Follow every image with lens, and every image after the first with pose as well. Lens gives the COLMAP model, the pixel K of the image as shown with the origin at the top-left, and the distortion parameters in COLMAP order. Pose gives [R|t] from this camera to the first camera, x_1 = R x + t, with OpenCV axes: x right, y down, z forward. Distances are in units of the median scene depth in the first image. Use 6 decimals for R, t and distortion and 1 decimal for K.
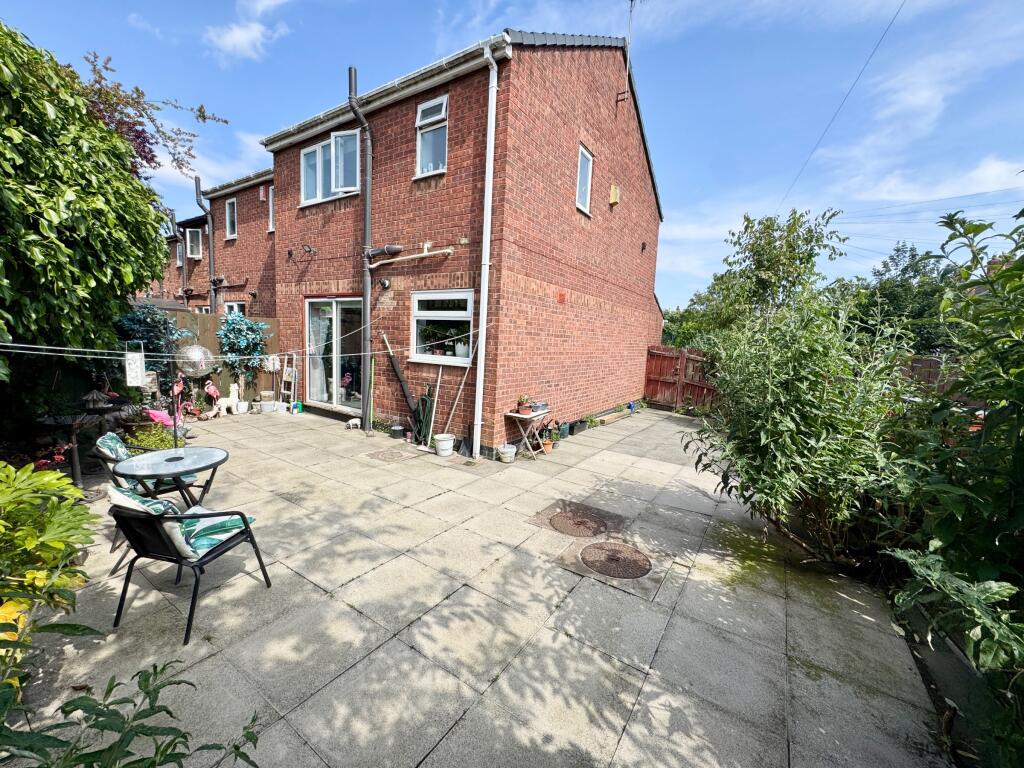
lens RADIAL K [[409.8, 0, 510.7], [0, 409.8, 382.5], [0, 0, 1]] dist [-0.000400, 0.000580]
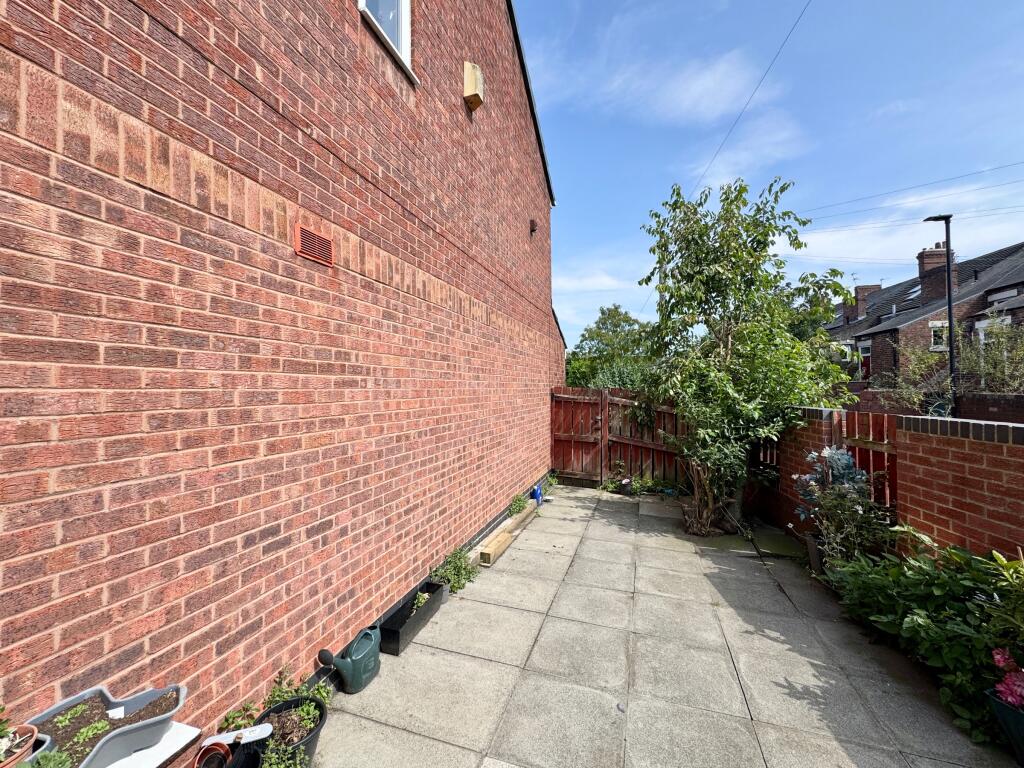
lens RADIAL K [[409.8, 0, 510.7], [0, 409.8, 382.5], [0, 0, 1]] dist [-0.000400, 0.000580]
pose [[0.963844, -0.051307, 0.261481, 0.122451], [0.081446, 0.991051, -0.105757, -0.039635], [-0.253715, 0.123229, 0.959397, 0.457188]]
